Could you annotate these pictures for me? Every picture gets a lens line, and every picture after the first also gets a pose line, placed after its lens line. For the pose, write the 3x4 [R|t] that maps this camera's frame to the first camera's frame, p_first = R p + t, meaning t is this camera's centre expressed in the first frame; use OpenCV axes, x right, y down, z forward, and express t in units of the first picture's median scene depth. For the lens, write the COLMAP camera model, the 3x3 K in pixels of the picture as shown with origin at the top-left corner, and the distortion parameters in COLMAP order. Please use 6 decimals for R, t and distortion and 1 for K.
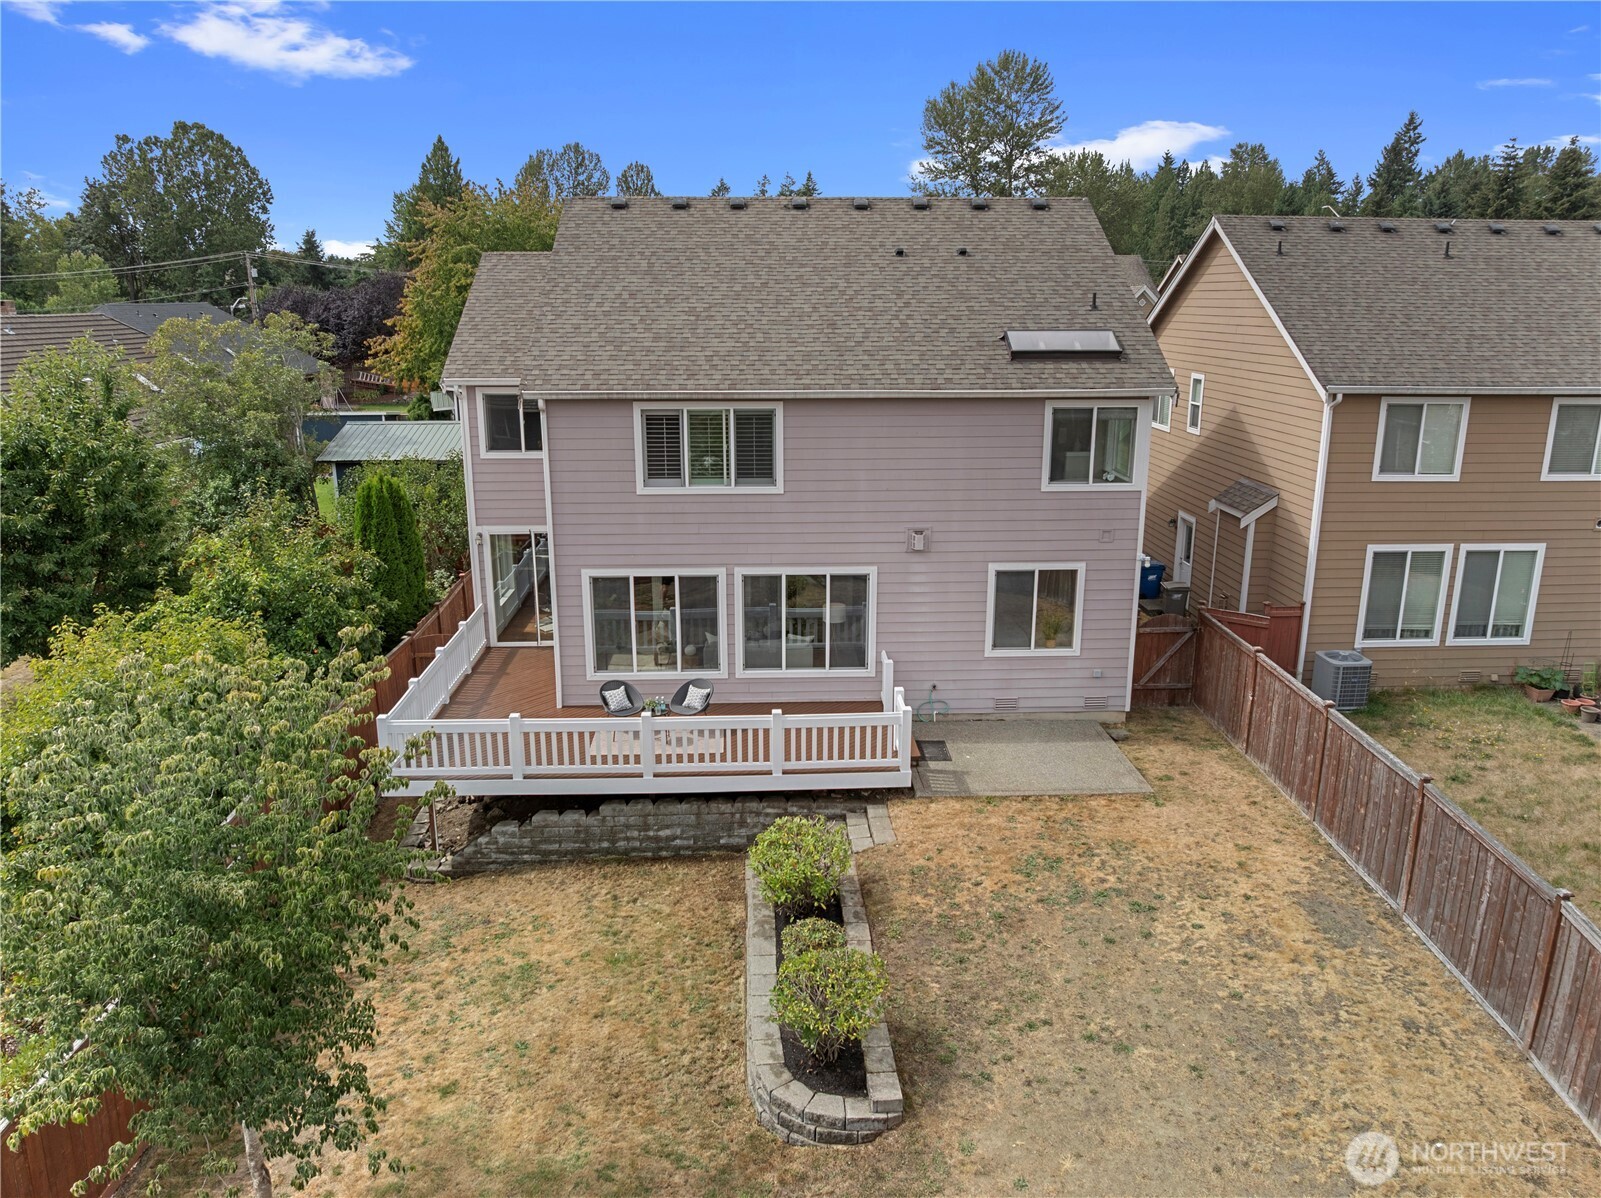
lens RADIAL K [[1129.8, 0, 800.5], [0, 1129.8, 599.0], [0, 0, 1]] dist [-0.037107, -0.000177]
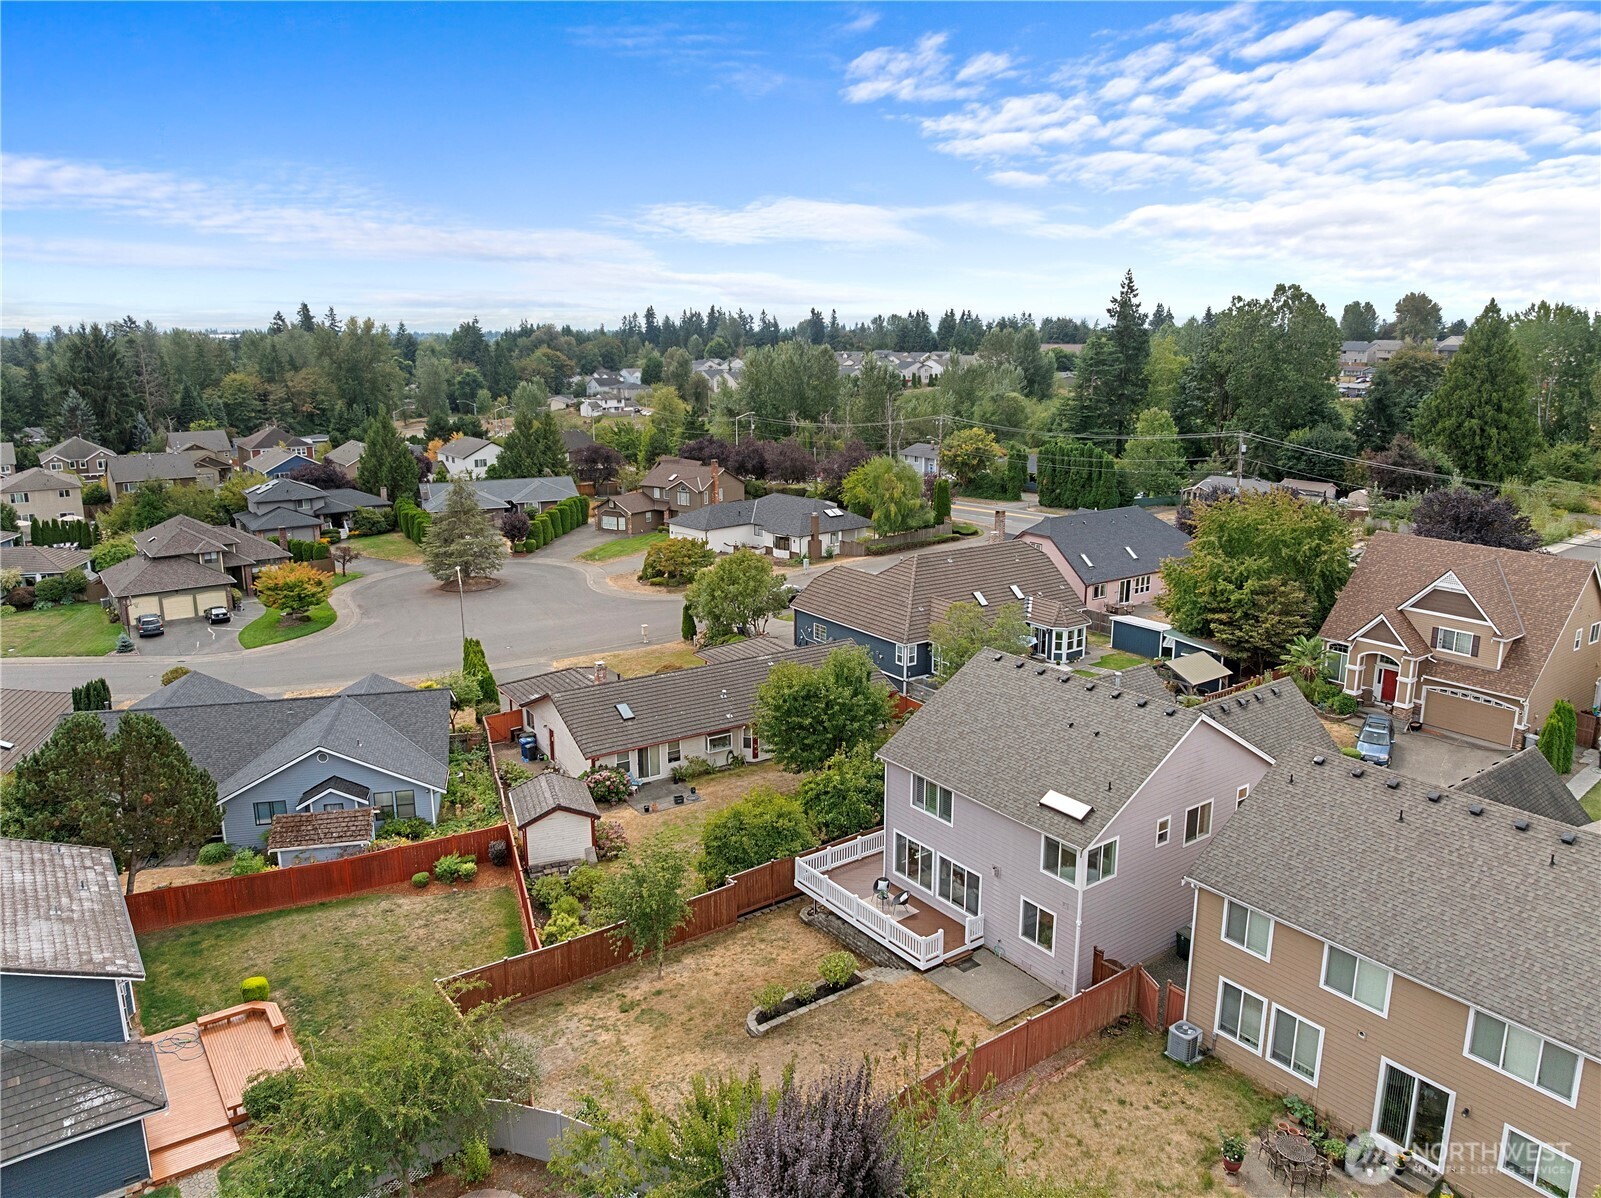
lens RADIAL K [[1129.8, 0, 800.5], [0, 1129.8, 599.0], [0, 0, 1]] dist [-0.037107, -0.000177]
pose [[0.544575, 0.191489, -0.816560, 1.412278], [-0.209264, 0.973818, 0.088806, -0.607368], [0.812186, 0.122515, 0.570389, -0.524647]]
